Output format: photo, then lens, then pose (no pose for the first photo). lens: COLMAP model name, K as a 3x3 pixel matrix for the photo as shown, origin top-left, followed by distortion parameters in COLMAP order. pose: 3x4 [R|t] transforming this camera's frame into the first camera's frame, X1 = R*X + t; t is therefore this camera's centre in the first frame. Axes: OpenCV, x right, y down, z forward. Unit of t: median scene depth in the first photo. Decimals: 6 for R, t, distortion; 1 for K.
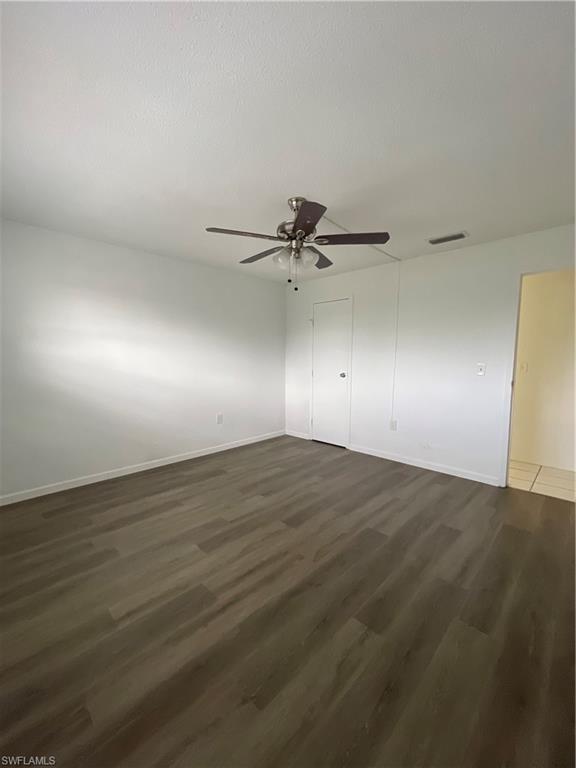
lens RADIAL K [[313.4, 0, 286.7], [0, 313.4, 386.1], [0, 0, 1]] dist [-0.002180, 0.000819]
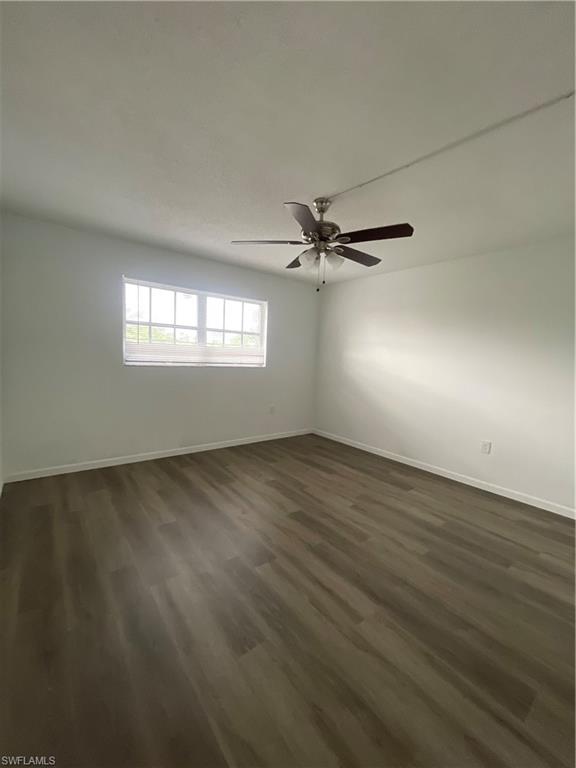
lens RADIAL K [[313.4, 0, 286.7], [0, 313.4, 386.1], [0, 0, 1]] dist [-0.002180, 0.000819]
pose [[-0.129869, 0.090745, -0.987370, 0.923027], [-0.140039, 0.984143, 0.108867, -0.089264], [0.981592, 0.152409, -0.115102, 0.926442]]
